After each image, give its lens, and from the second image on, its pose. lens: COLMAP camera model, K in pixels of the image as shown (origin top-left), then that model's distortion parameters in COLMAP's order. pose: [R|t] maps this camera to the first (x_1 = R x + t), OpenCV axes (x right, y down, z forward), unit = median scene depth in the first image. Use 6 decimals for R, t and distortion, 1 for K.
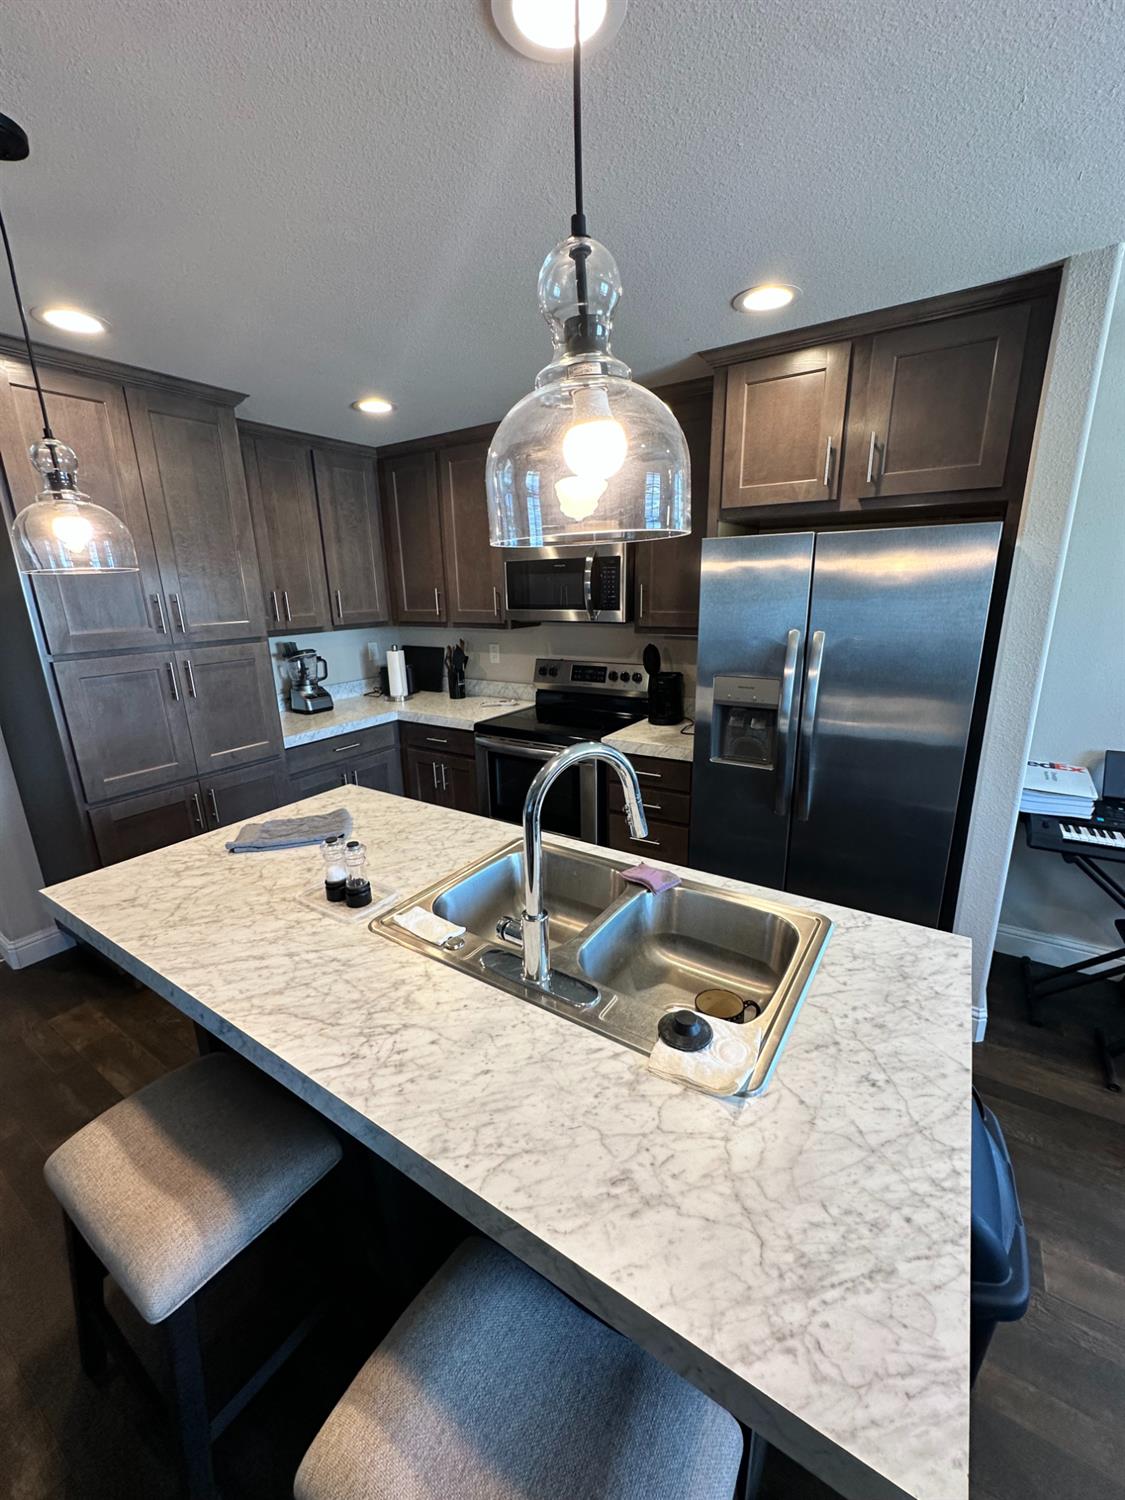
lens RADIAL K [[602.4, 0, 557.1], [0, 602.4, 751.0], [0, 0, 1]] dist [-0.005227, 0.000966]
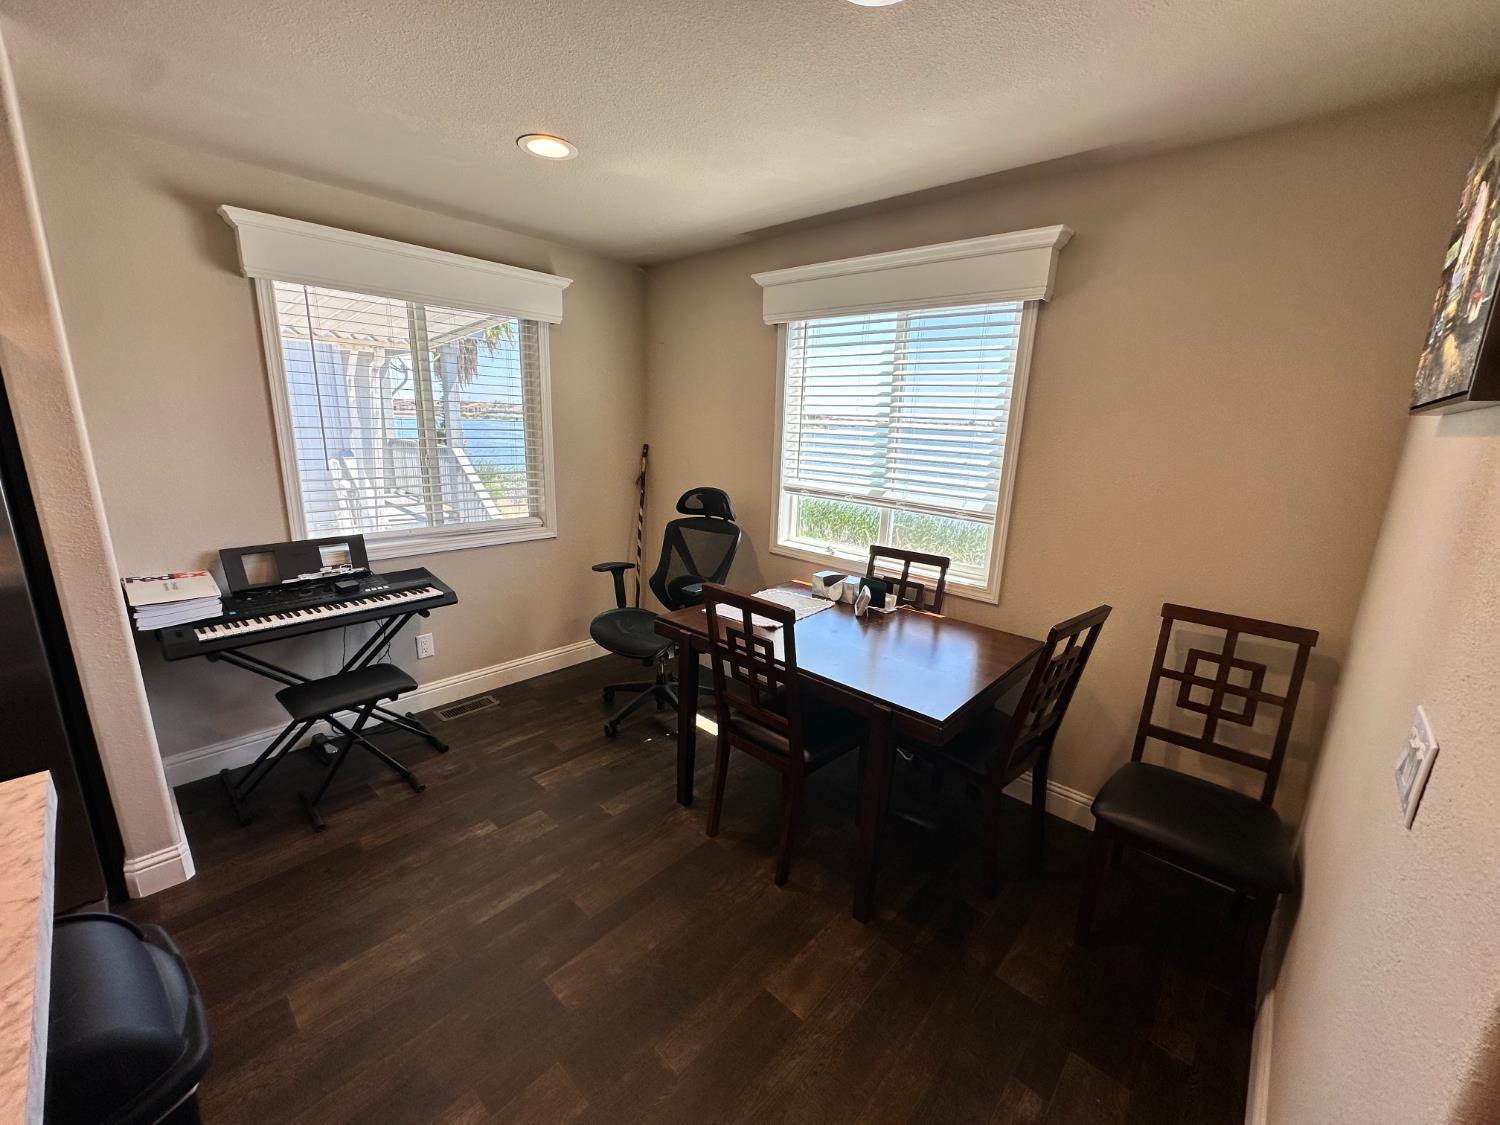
lens RADIAL K [[602.4, 0, 757.4], [0, 602.4, 561.1], [0, 0, 1]] dist [-0.005227, 0.000966]
pose [[0.146093, -0.199612, 0.968923, 0.032774], [0.227158, 0.960030, 0.163530, 0.059812], [-0.962838, 0.196208, 0.185597, -0.097795]]
